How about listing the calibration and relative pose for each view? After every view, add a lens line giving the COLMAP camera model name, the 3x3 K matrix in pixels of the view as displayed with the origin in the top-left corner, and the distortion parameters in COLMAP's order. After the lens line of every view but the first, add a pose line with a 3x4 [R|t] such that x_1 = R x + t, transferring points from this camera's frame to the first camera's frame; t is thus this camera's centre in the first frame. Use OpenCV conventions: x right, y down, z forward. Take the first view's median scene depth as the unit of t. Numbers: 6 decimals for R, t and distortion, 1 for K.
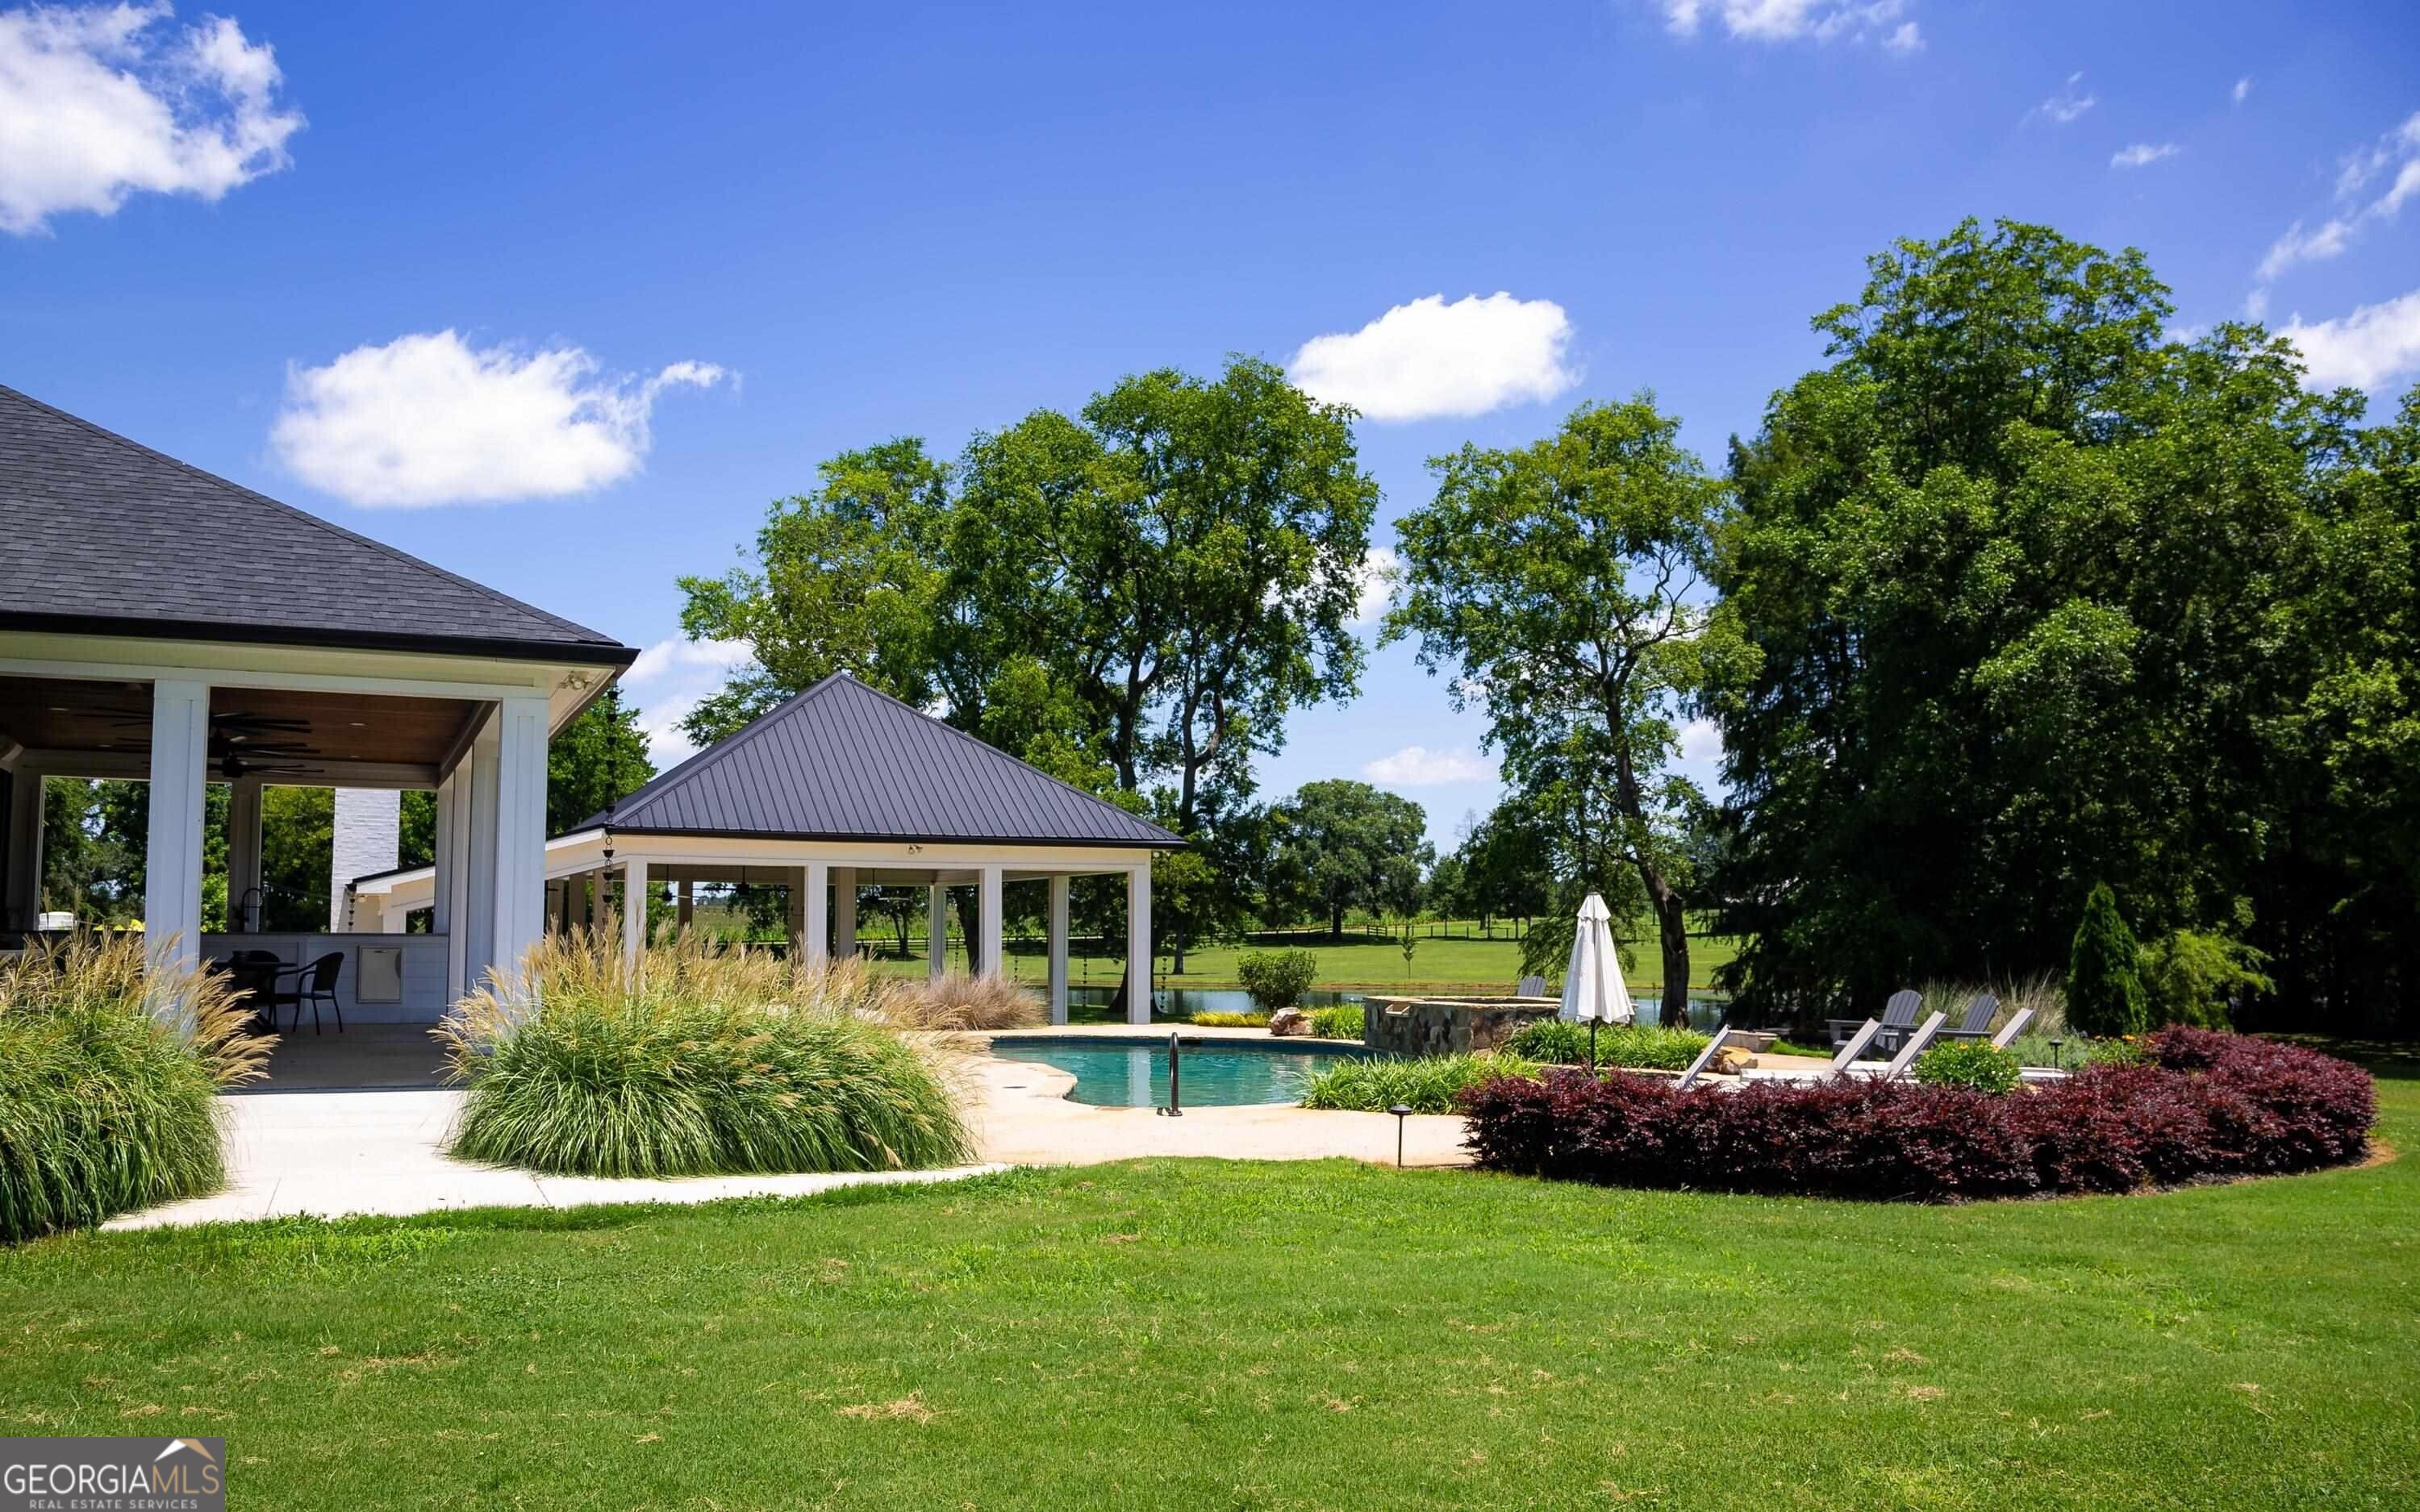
lens RADIAL K [[1741.3, 0, 1210.0], [0, 1741.3, 756.0], [0, 0, 1]] dist [-0.116530, -0.000569]
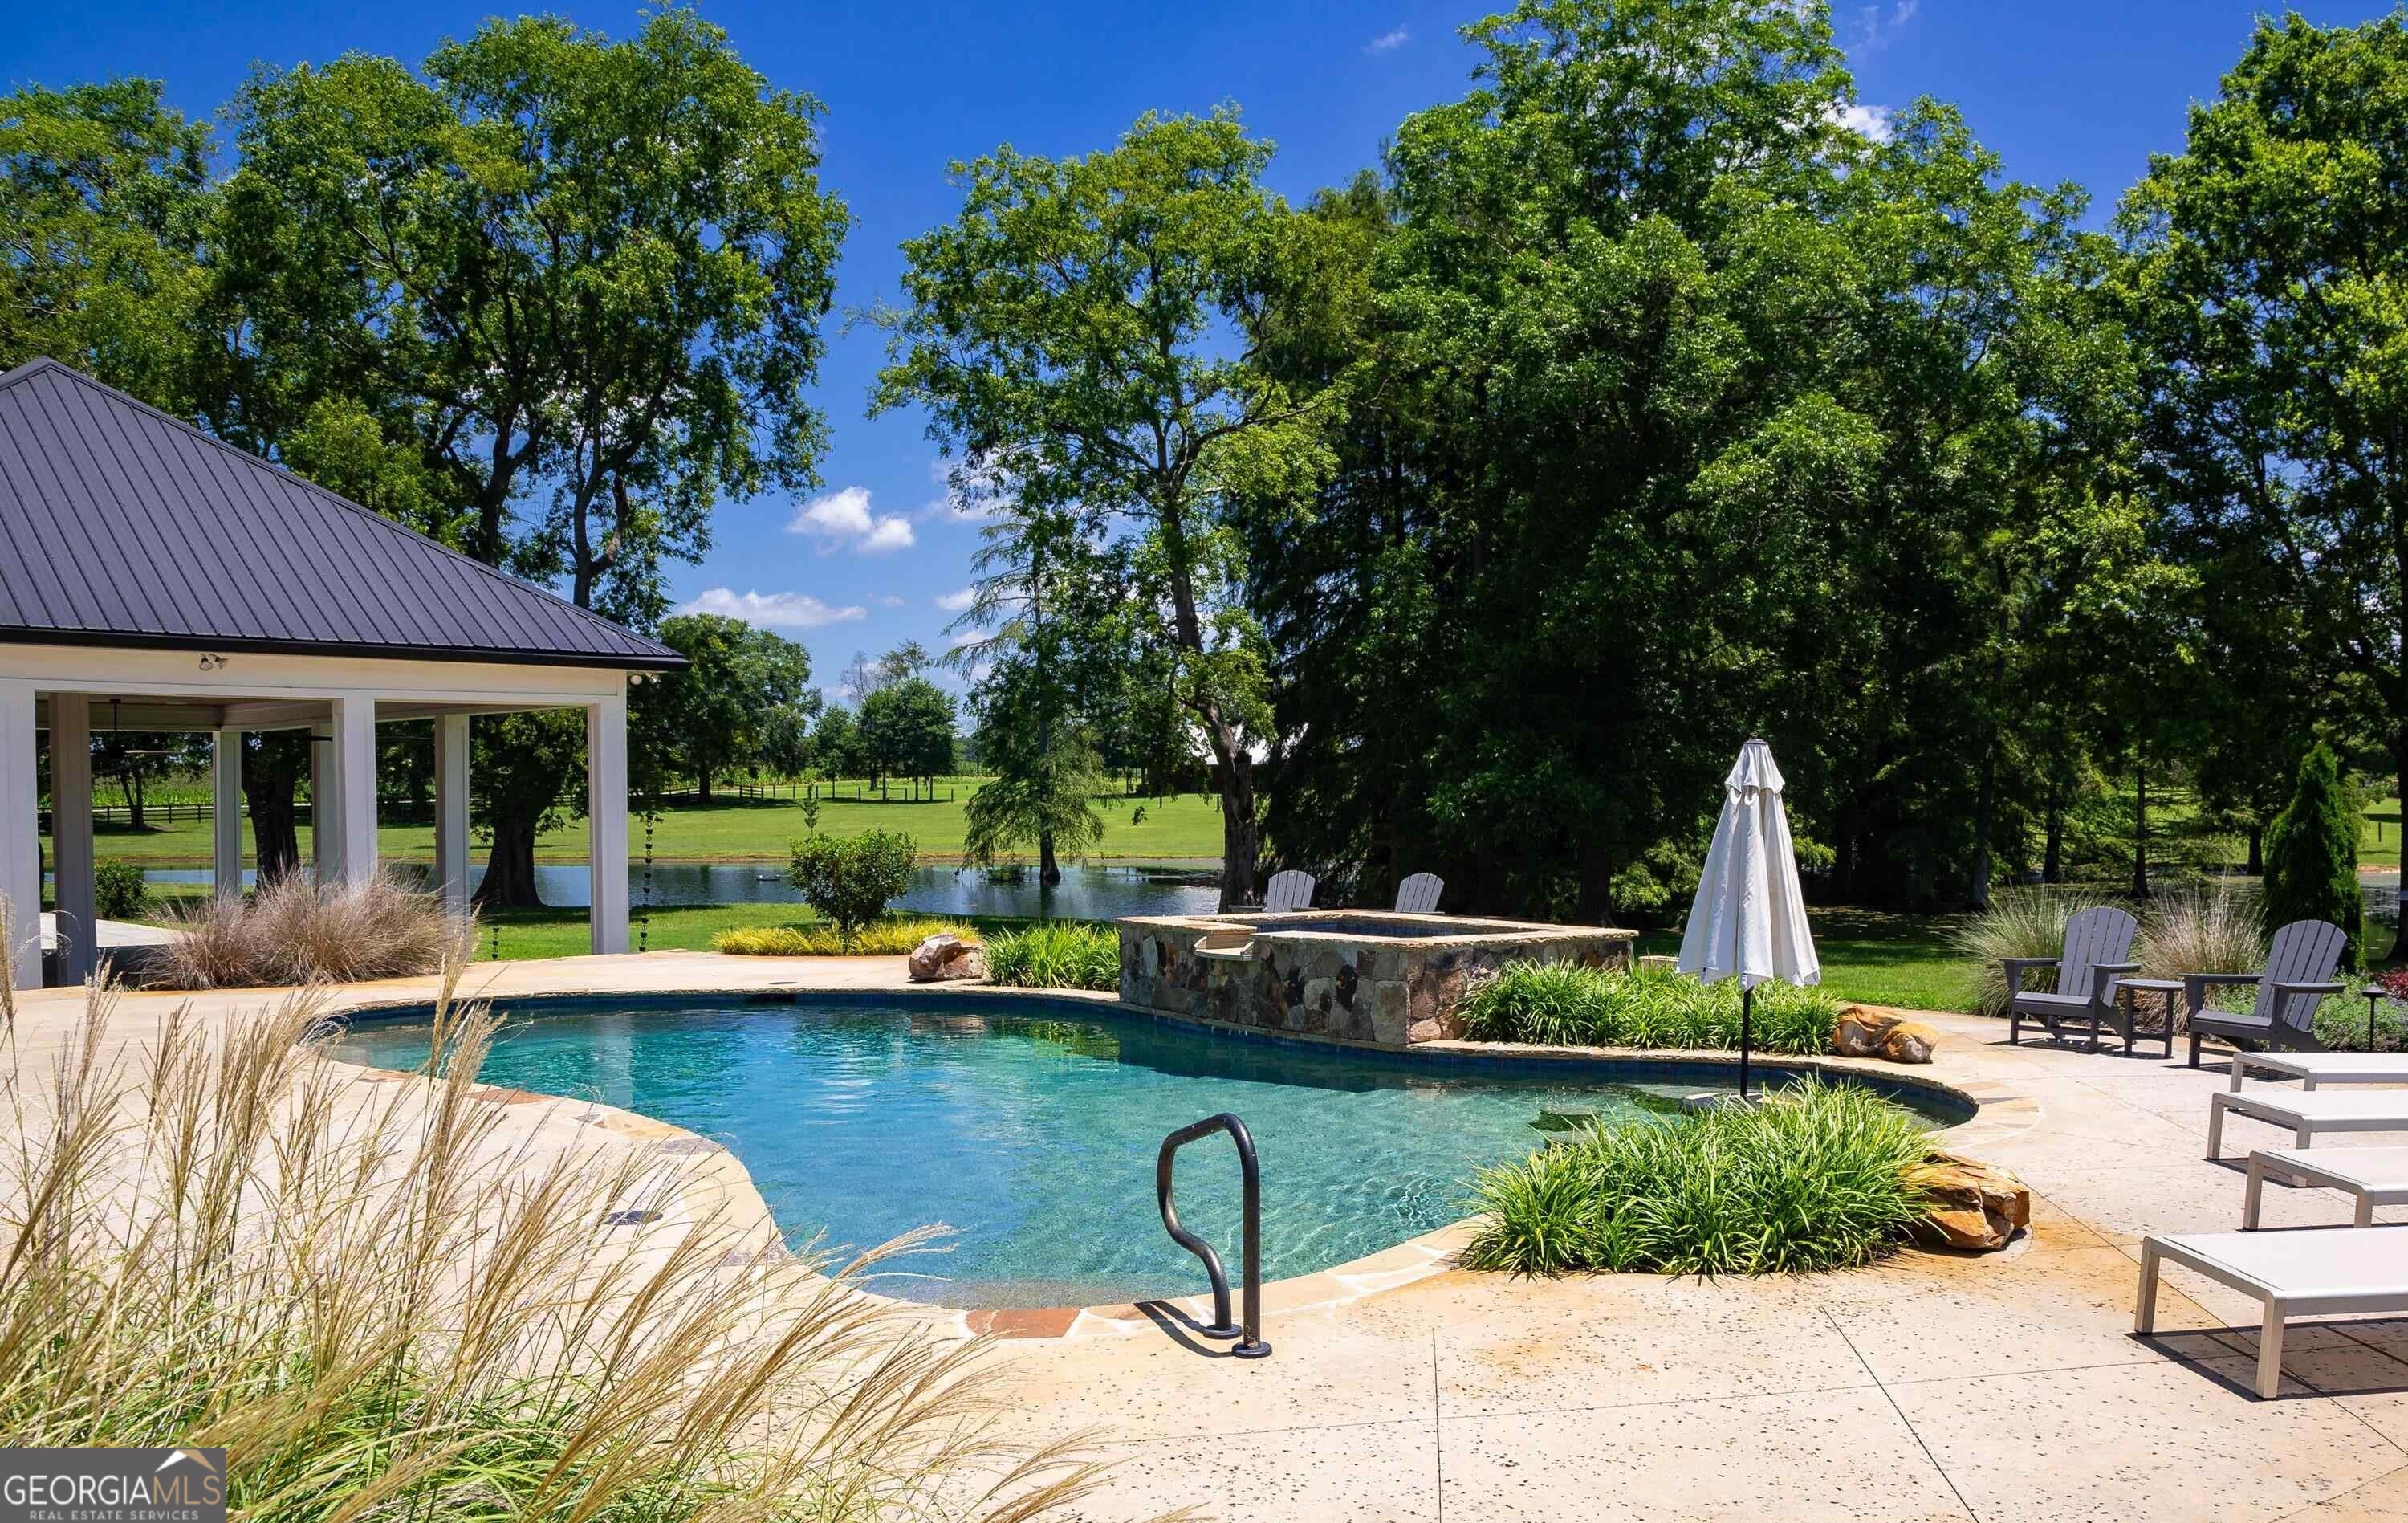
lens RADIAL K [[1740.5, 0, 1205.1], [0, 1740.5, 828.2], [0, 0, 1]] dist [-0.102909, 0.067905]
pose [[0.921472, -0.012512, 0.388243, -0.053392], [-0.035430, 0.992608, 0.116079, 0.019673], [-0.386825, -0.120719, 0.914217, 0.225991]]
